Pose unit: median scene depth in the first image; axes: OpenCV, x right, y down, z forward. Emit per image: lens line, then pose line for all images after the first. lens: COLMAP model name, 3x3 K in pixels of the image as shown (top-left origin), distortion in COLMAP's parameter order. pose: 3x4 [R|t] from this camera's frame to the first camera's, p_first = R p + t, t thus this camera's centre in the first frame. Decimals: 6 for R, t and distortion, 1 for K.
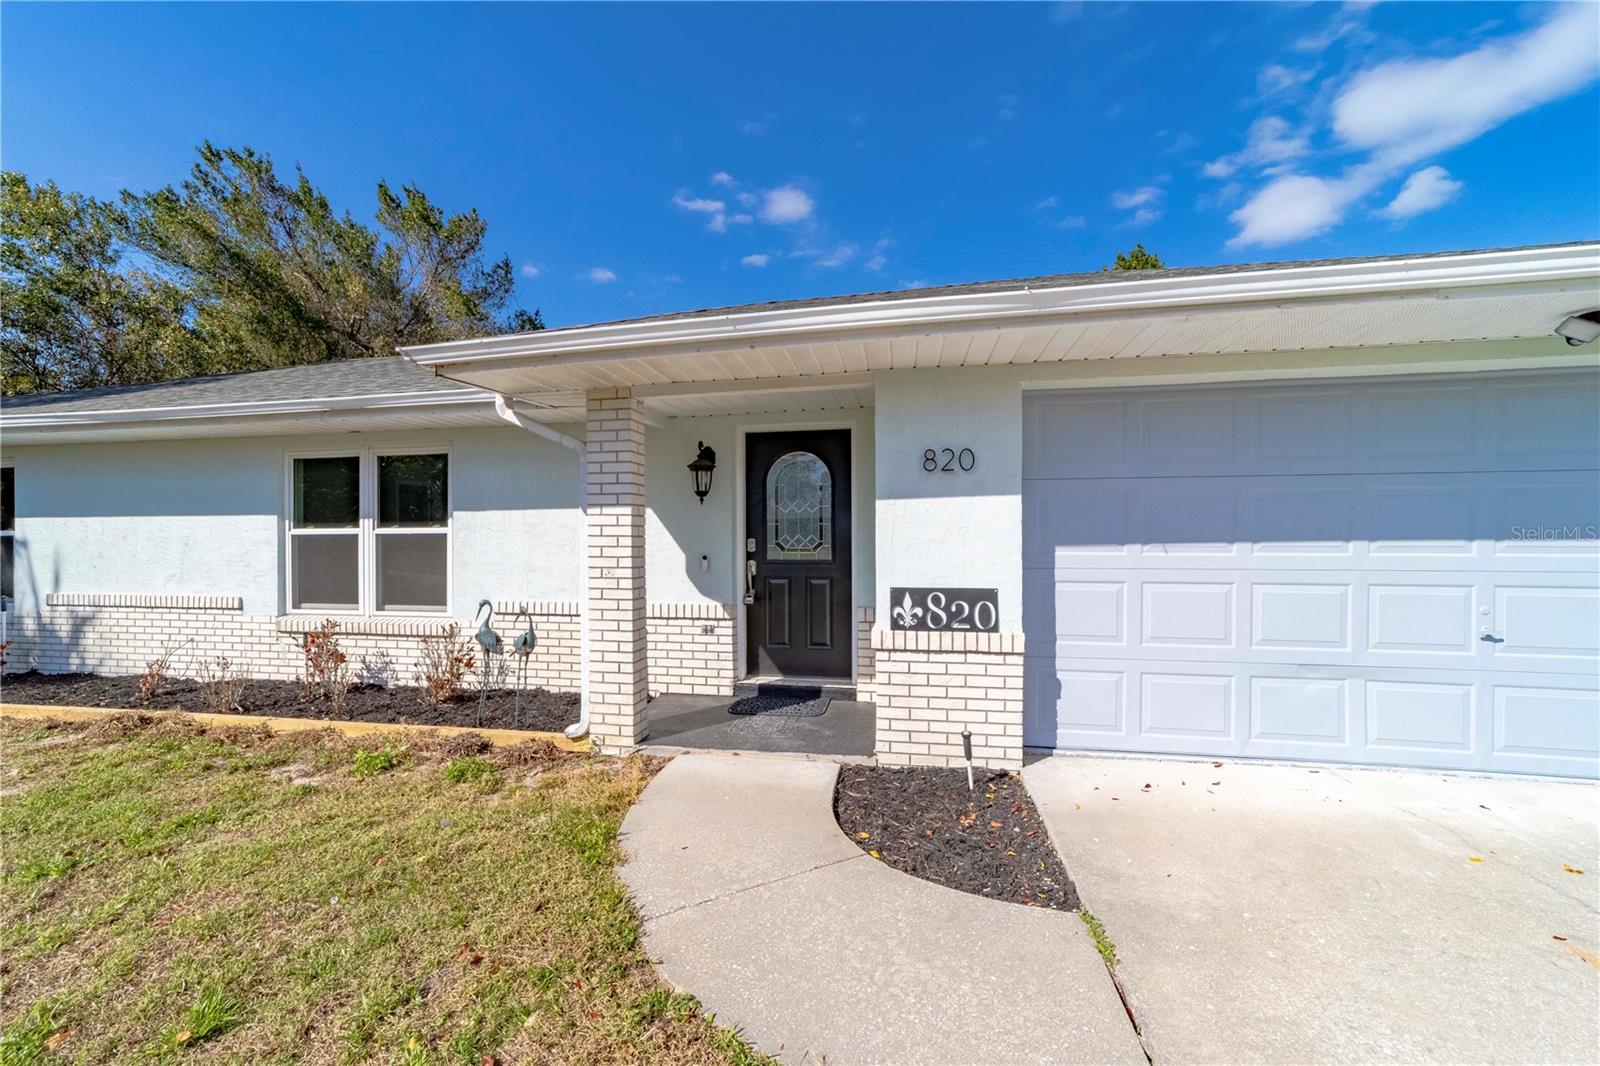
lens RADIAL K [[627.9, 0, 786.3], [0, 627.9, 529.7], [0, 0, 1]] dist [-0.010533, -0.000046]
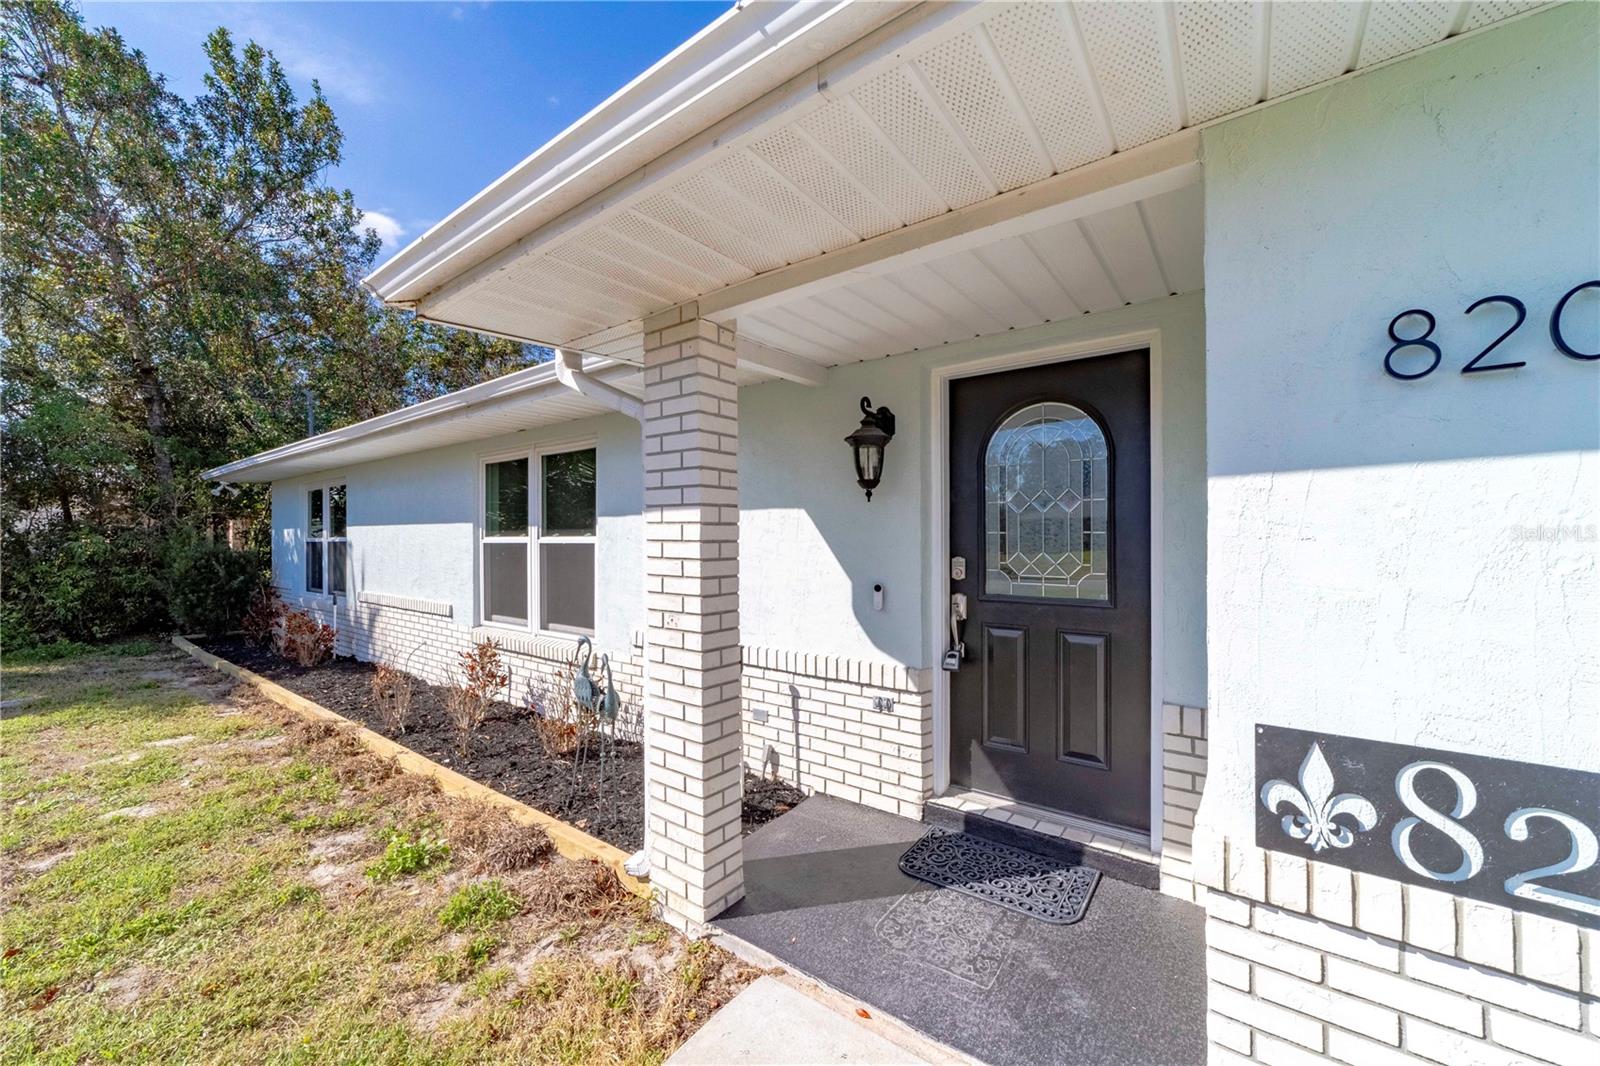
lens RADIAL K [[616.8, 0, 793.7], [0, 616.8, 535.2], [0, 0, 1]] dist [-0.009587, 0.004259]
pose [[0.899828, 0.000804, -0.436245, 0.061156], [0.004273, 0.999934, 0.010657, -0.014279], [0.436225, -0.011453, 0.899765, 0.427898]]
